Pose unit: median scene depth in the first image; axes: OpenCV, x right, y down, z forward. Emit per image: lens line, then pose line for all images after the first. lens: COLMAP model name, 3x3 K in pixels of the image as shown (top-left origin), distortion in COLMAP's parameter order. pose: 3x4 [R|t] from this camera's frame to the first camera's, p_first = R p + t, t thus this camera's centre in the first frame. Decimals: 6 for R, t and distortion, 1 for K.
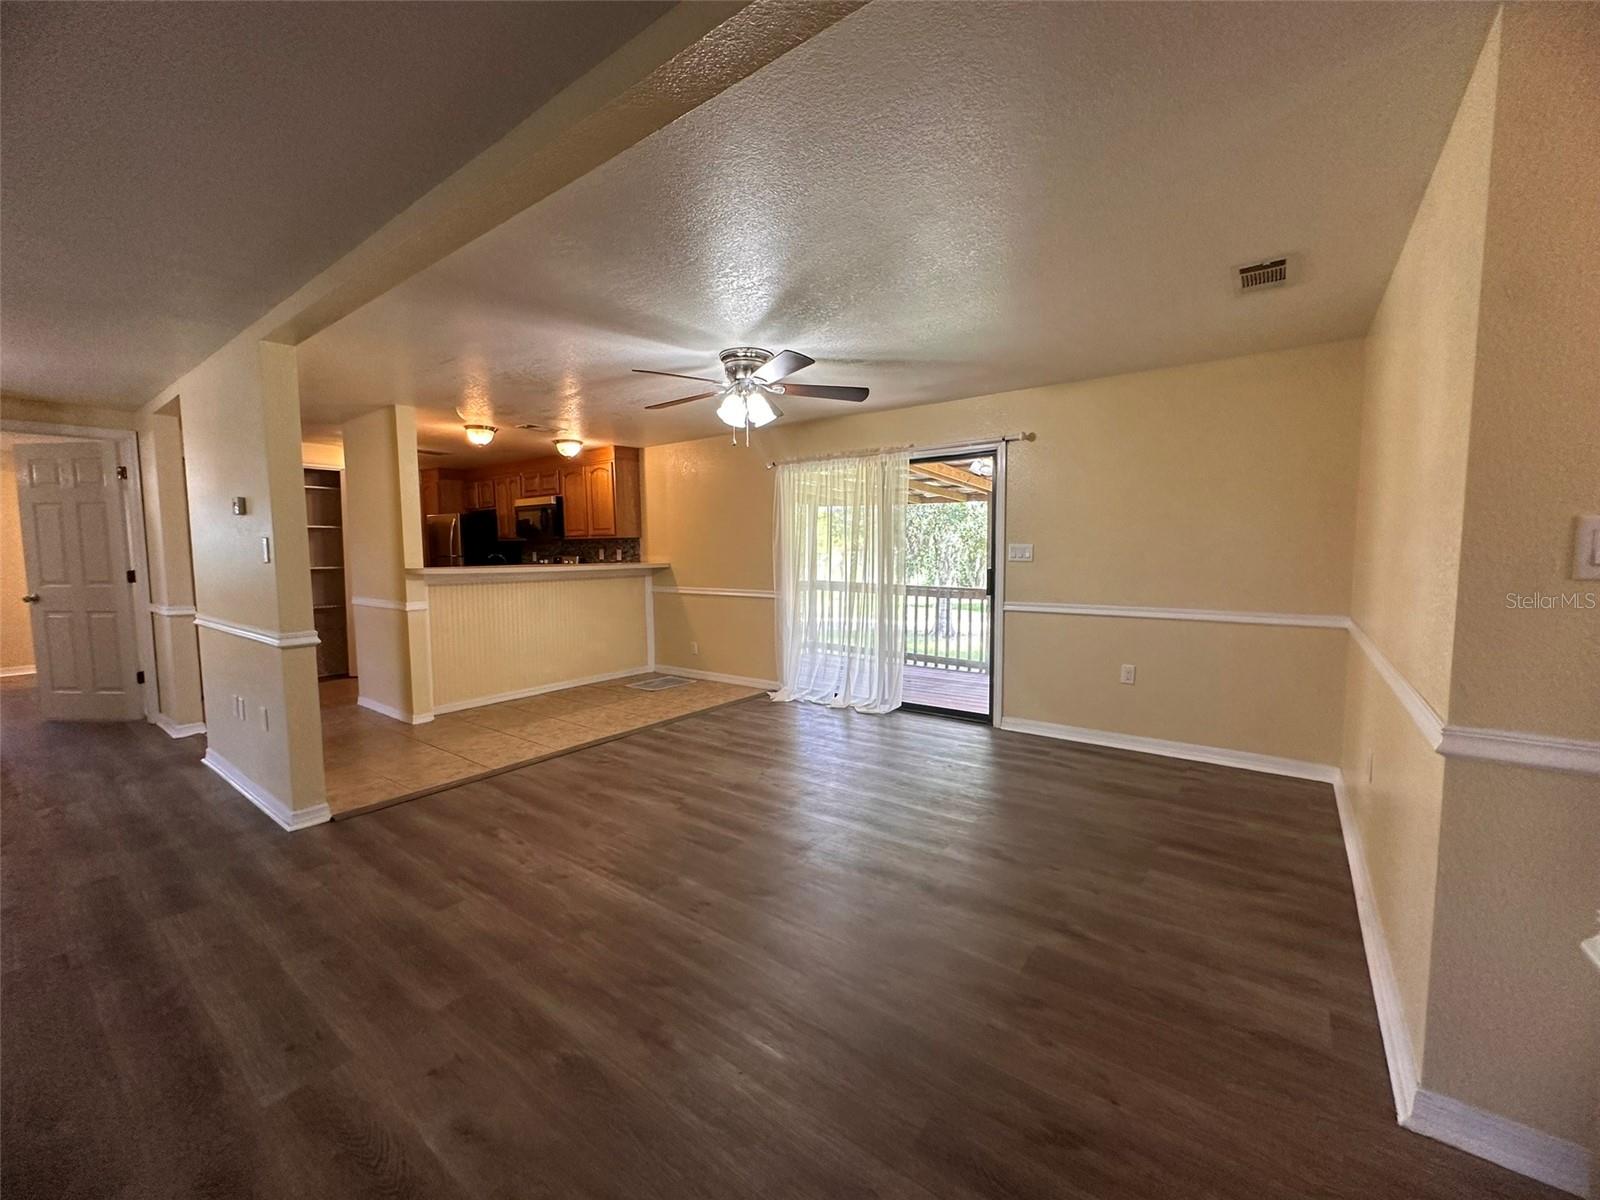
lens RADIAL K [[641.5, 0, 799.9], [0, 641.5, 597.8], [0, 0, 1]] dist [-0.005256, 0.001321]
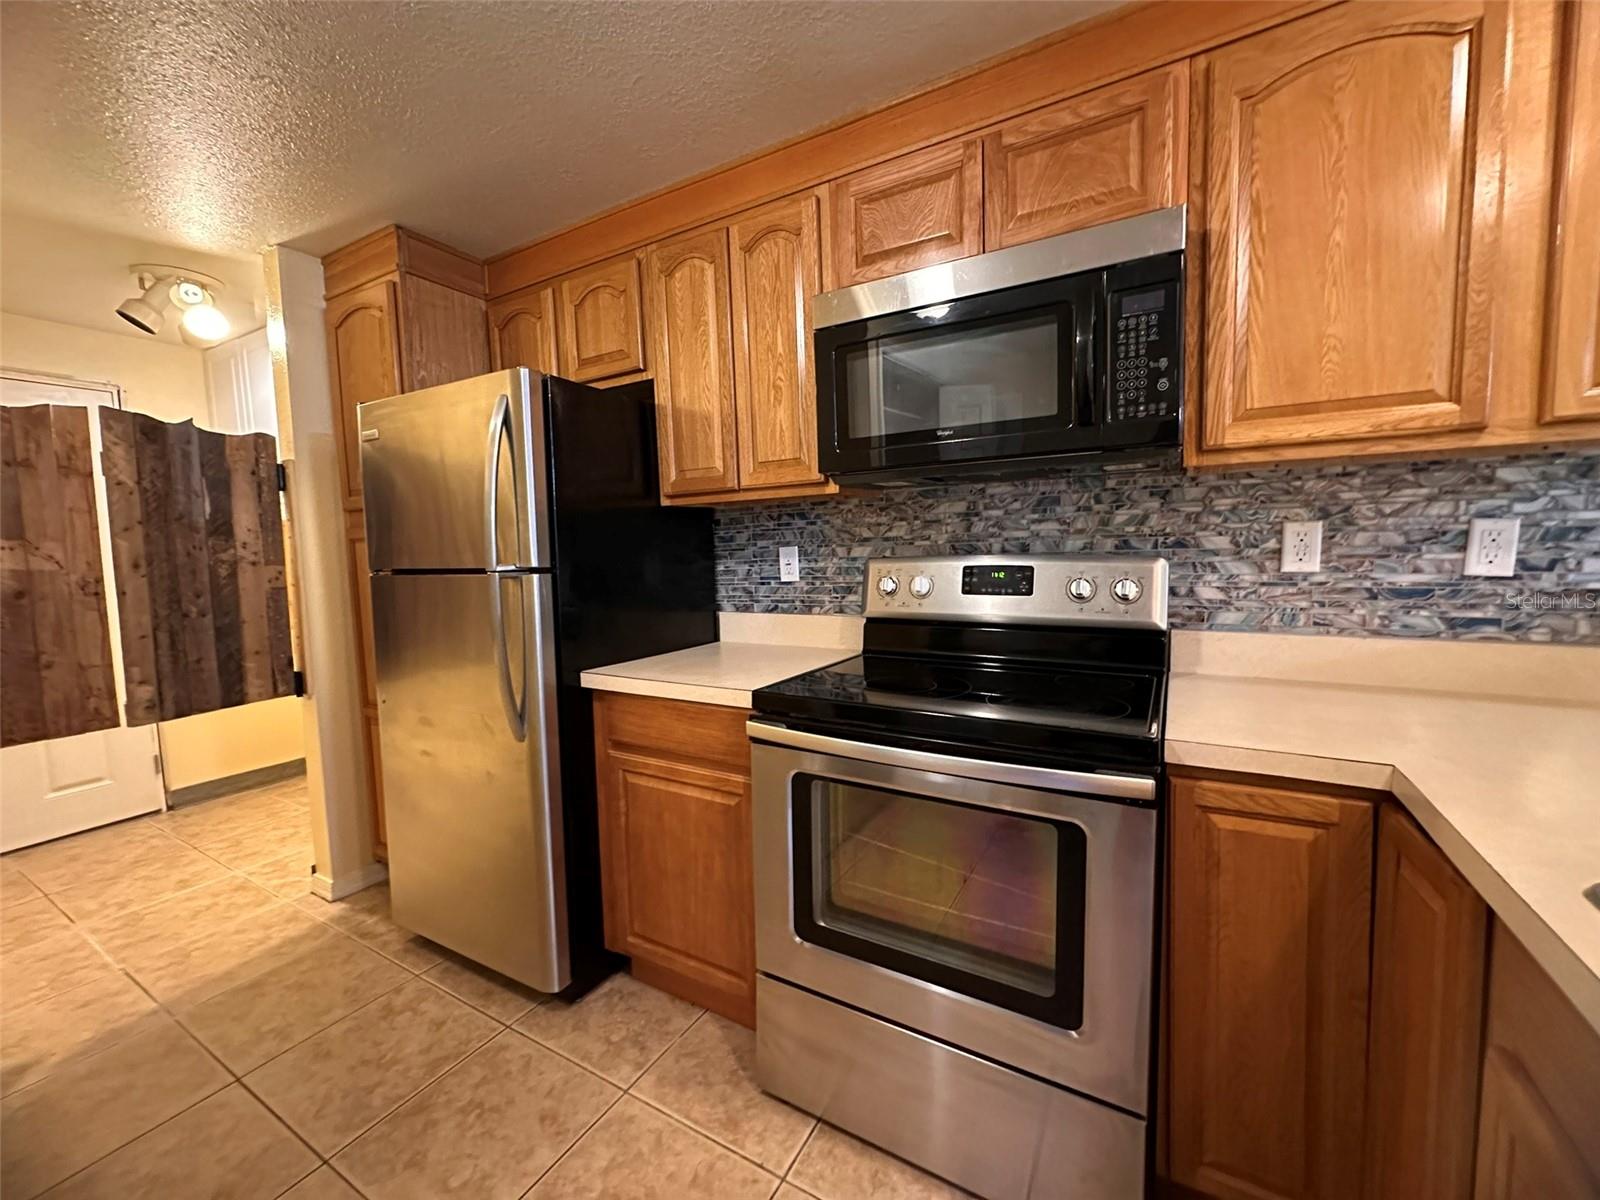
lens RADIAL K [[641.5, 0, 799.9], [0, 641.5, 597.8], [0, 0, 1]] dist [-0.005256, 0.001321]
pose [[0.993097, -0.026220, 0.114324, -0.736418], [0.026144, 0.999656, 0.002163, -0.084690], [-0.114341, 0.000841, 0.993441, 1.224087]]
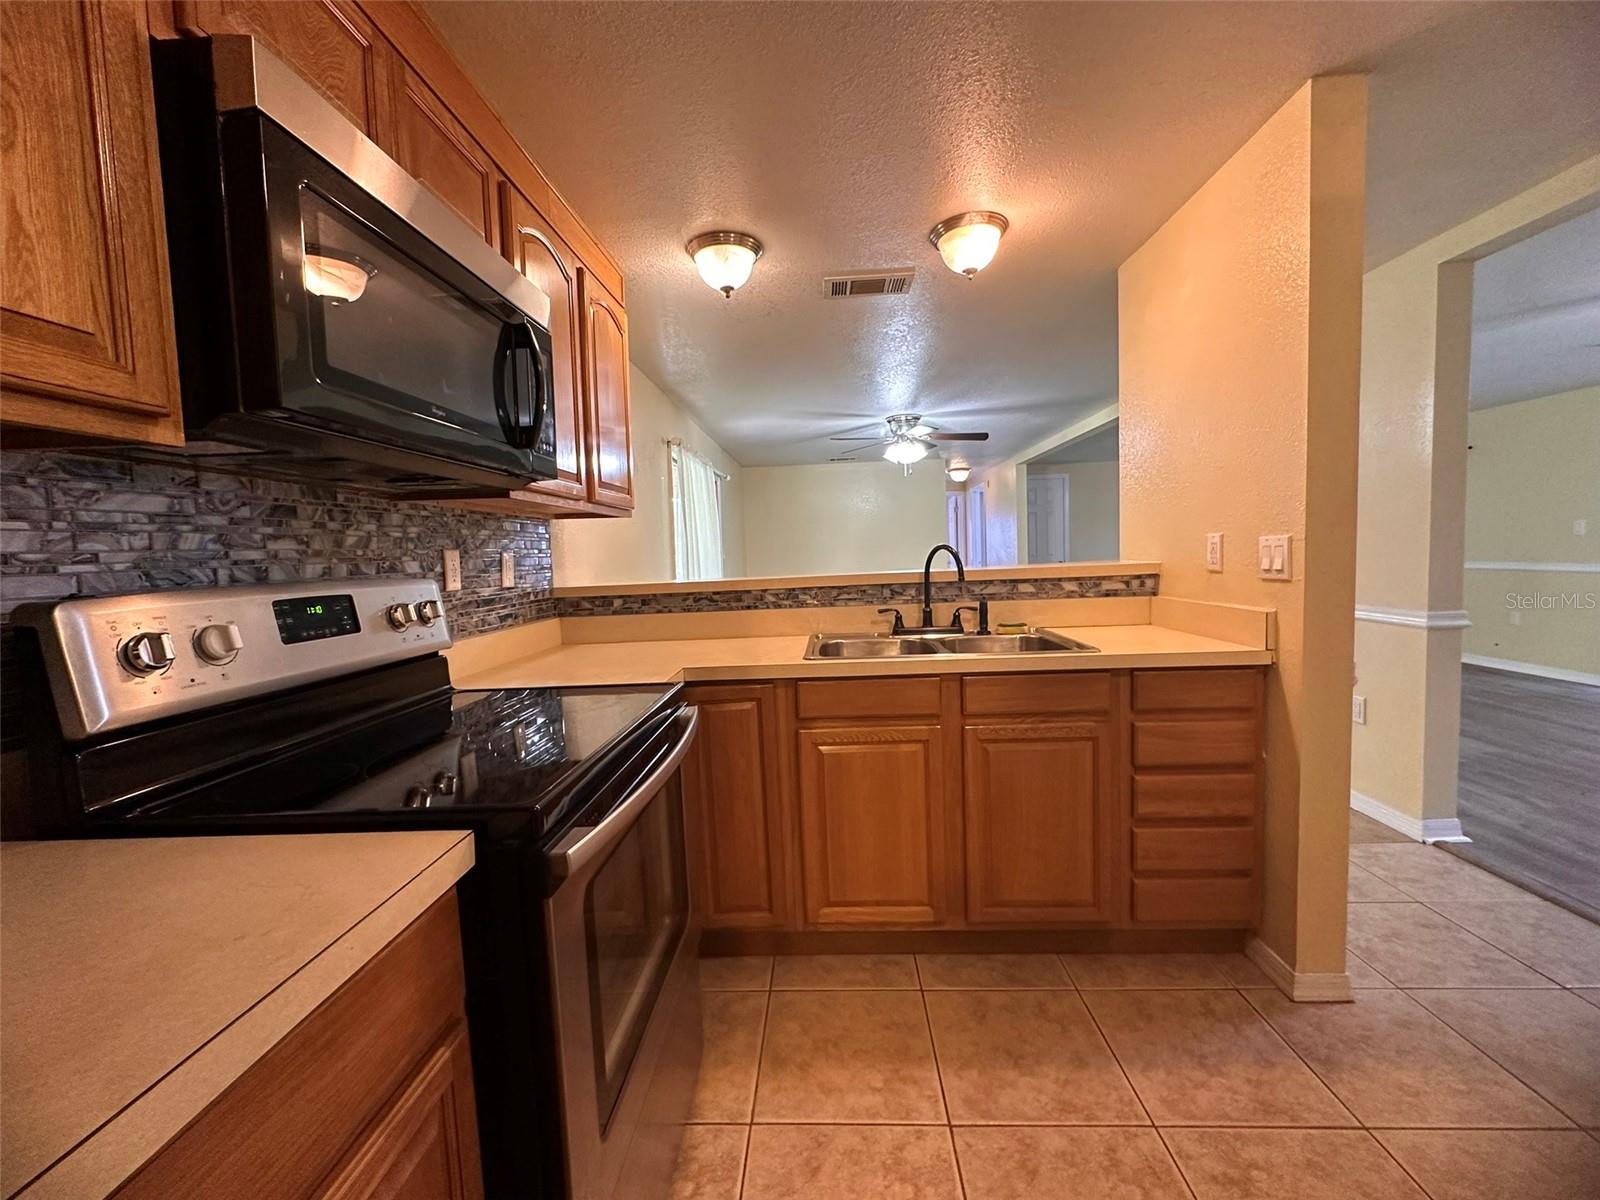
lens RADIAL K [[641.5, 0, 799.9], [0, 641.5, 597.8], [0, 0, 1]] dist [-0.005256, 0.001321]
pose [[-0.561242, -0.029031, 0.827143, -0.894111], [0.108194, 0.988235, 0.108099, -0.104672], [-0.820550, 0.150162, -0.551498, 1.542193]]
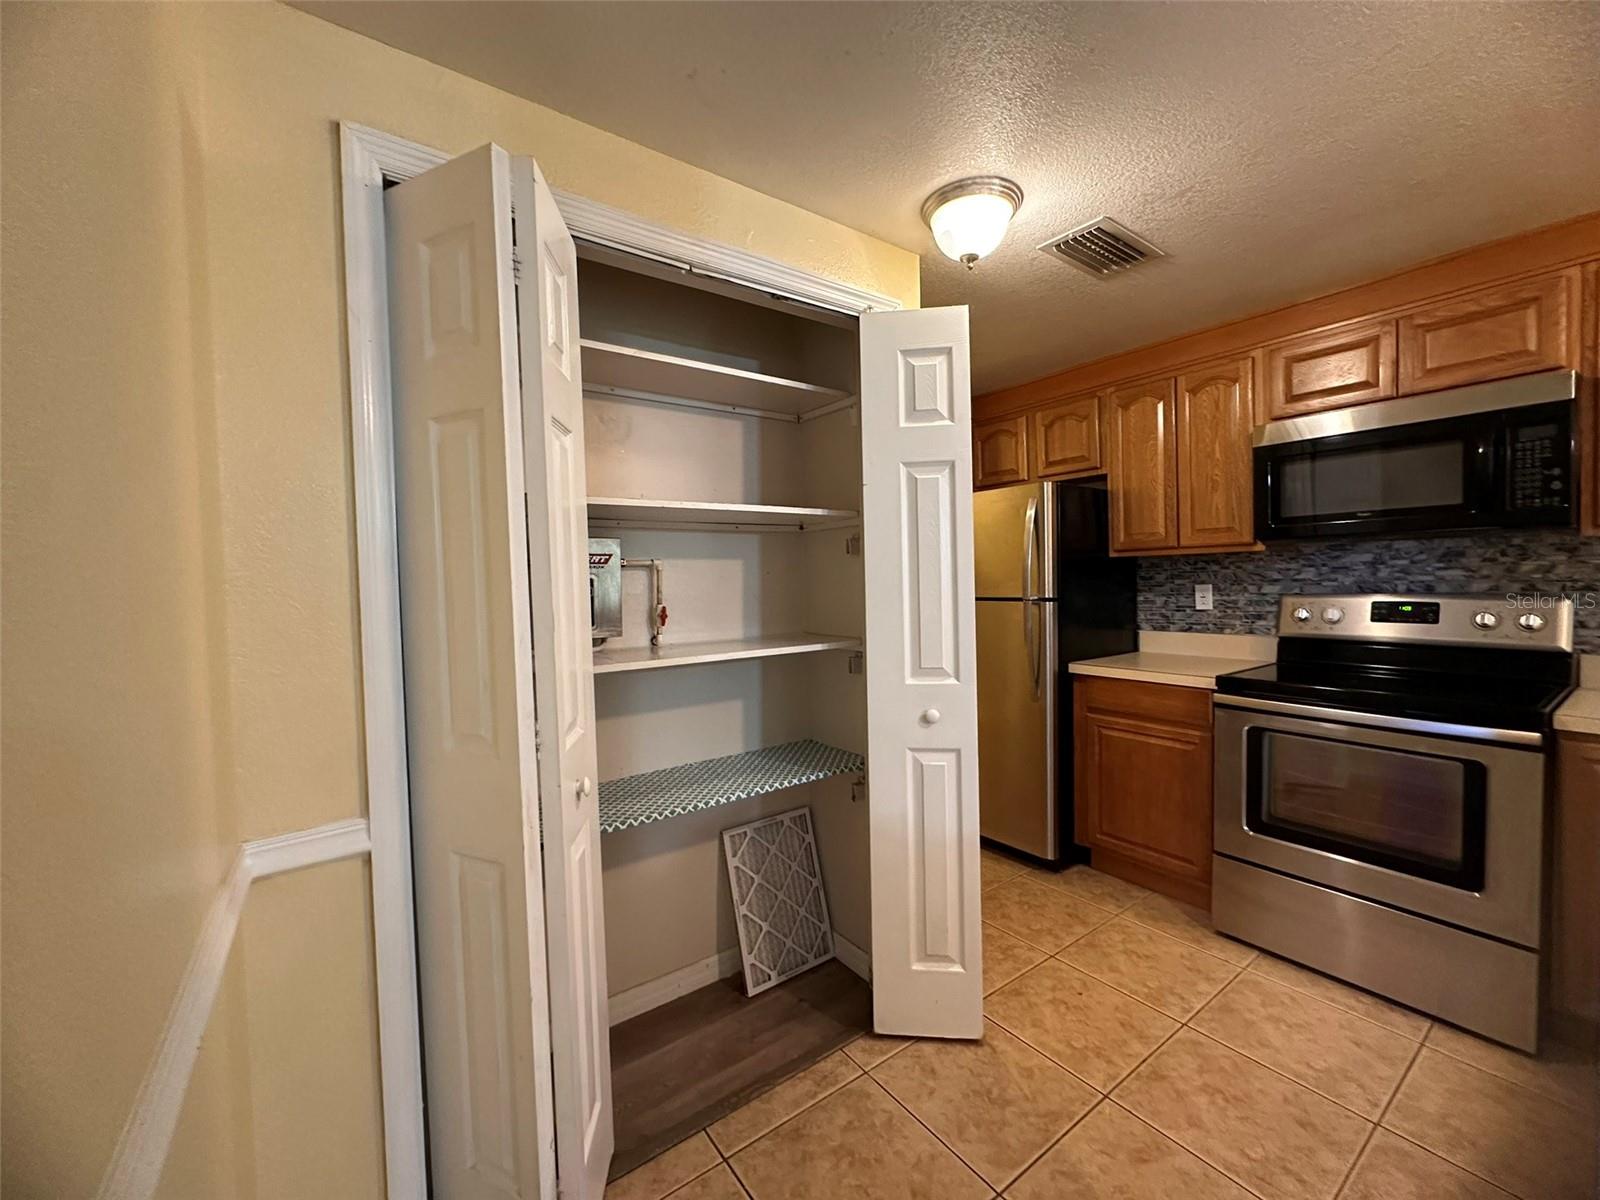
lens RADIAL K [[643.6, 0, 799.3], [0, 643.6, 596.5], [0, 0, 1]] dist [-0.002412, 0.000579]
pose [[0.954373, -0.005987, -0.298556, -0.879255], [-0.006987, 0.999078, -0.042367, -0.078951], [0.298534, 0.042520, 0.953451, 0.962566]]
